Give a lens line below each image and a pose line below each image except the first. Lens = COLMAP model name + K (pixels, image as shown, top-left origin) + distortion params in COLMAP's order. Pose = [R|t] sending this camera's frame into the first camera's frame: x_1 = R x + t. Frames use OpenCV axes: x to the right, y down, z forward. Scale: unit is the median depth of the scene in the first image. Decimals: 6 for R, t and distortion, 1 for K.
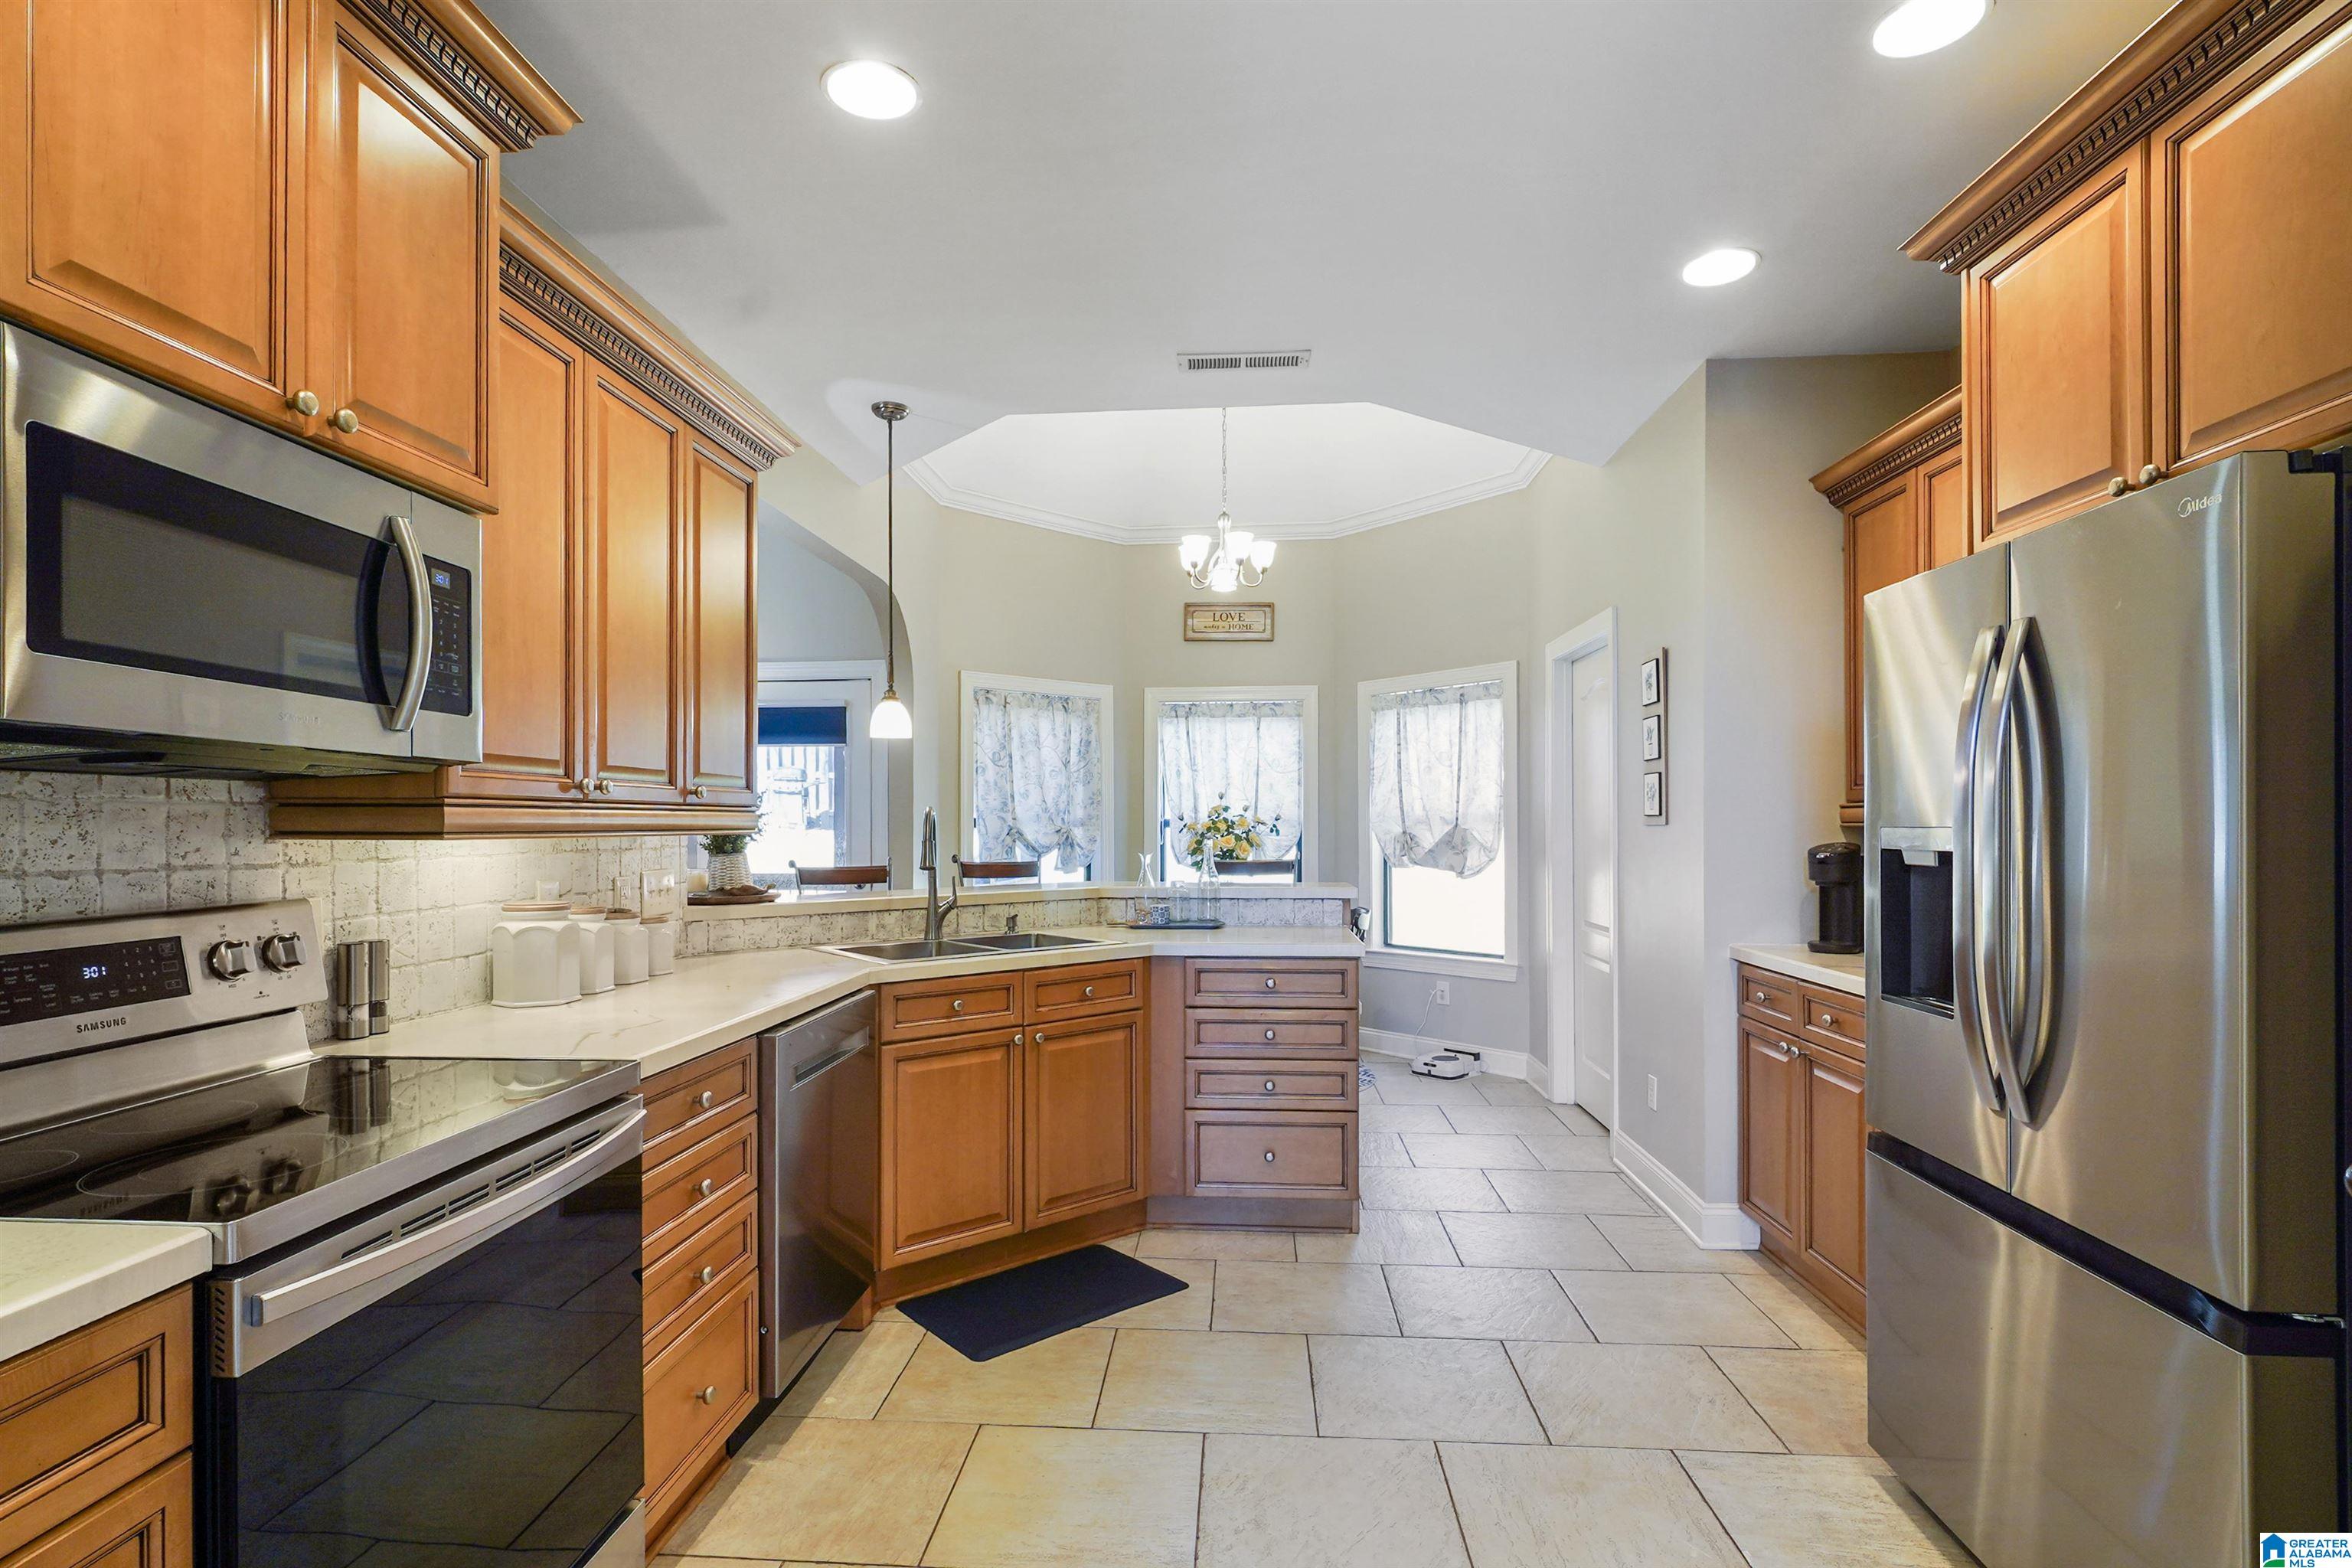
lens RADIAL K [[1149.1, 0, 1172.4], [0, 1149.1, 821.9], [0, 0, 1]] dist [0.002960, -0.004317]
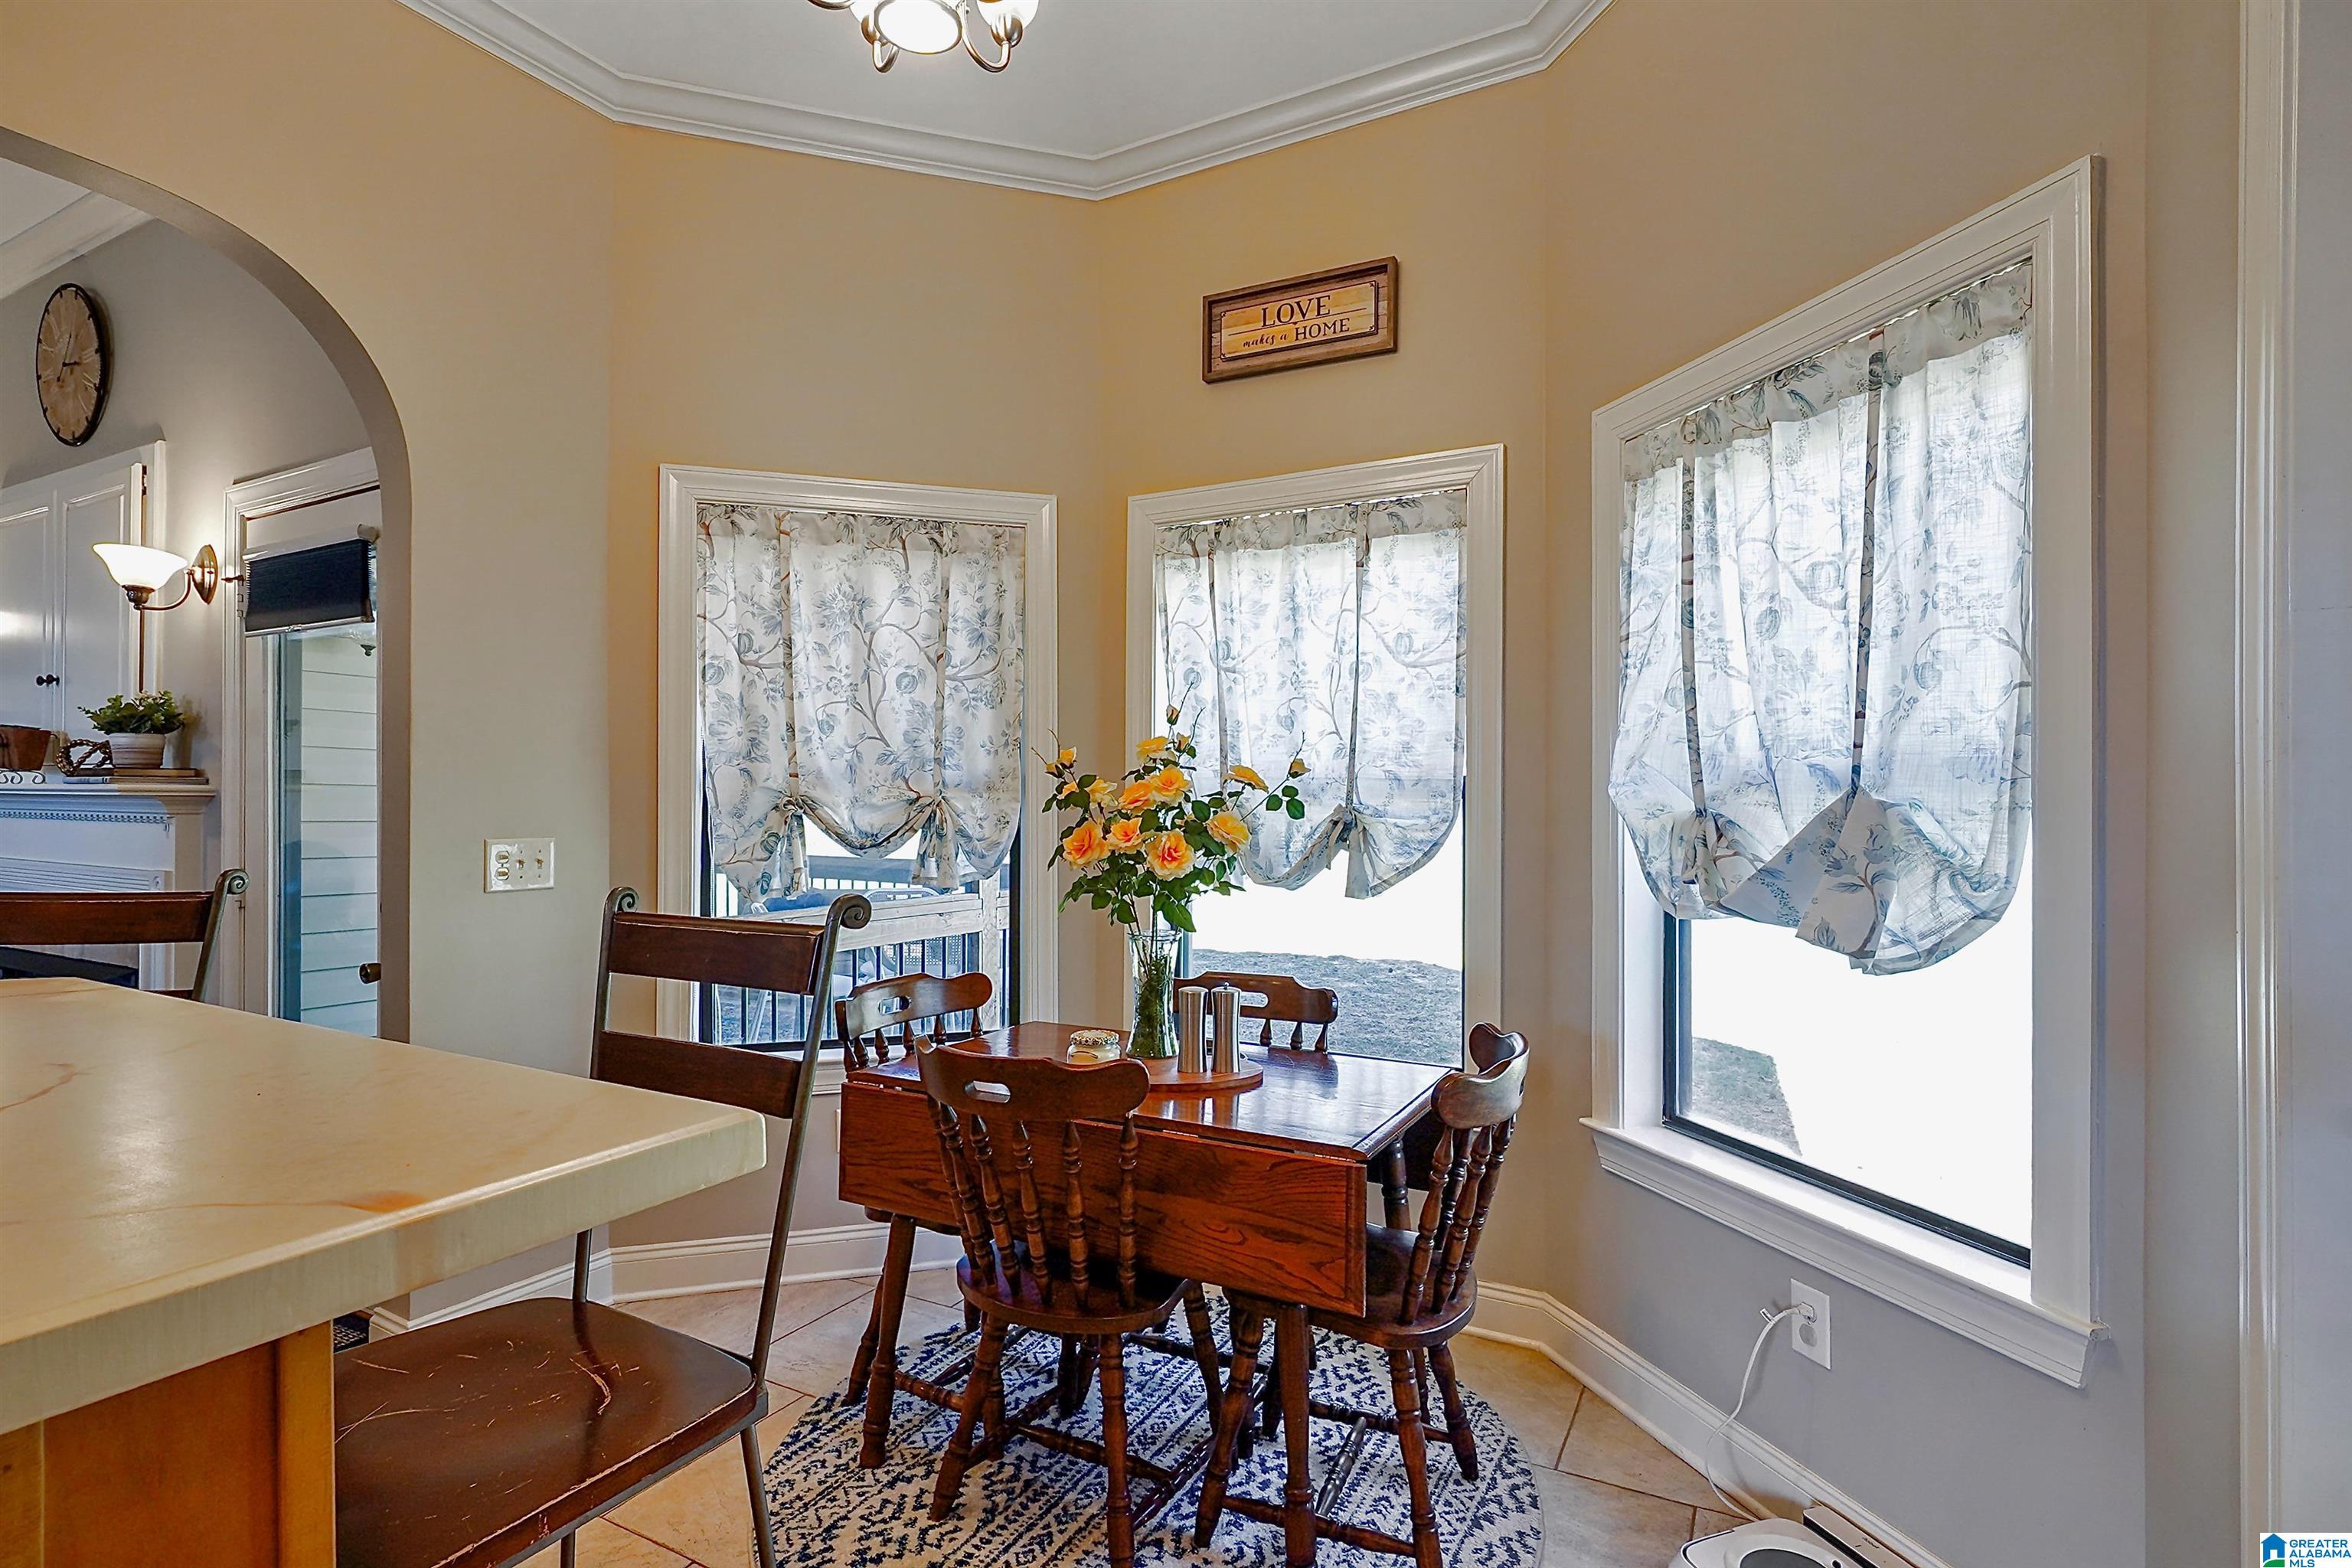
lens RADIAL K [[1149.1, 0, 1184.2], [0, 1149.1, 793.0], [0, 0, 1]] dist [0.002960, -0.004317]
pose [[0.910702, 0.004397, -0.413040, 0.202945], [-0.004765, 0.999989, 0.000140, 0.003905], [0.413036, 0.001841, 0.910713, 0.624881]]
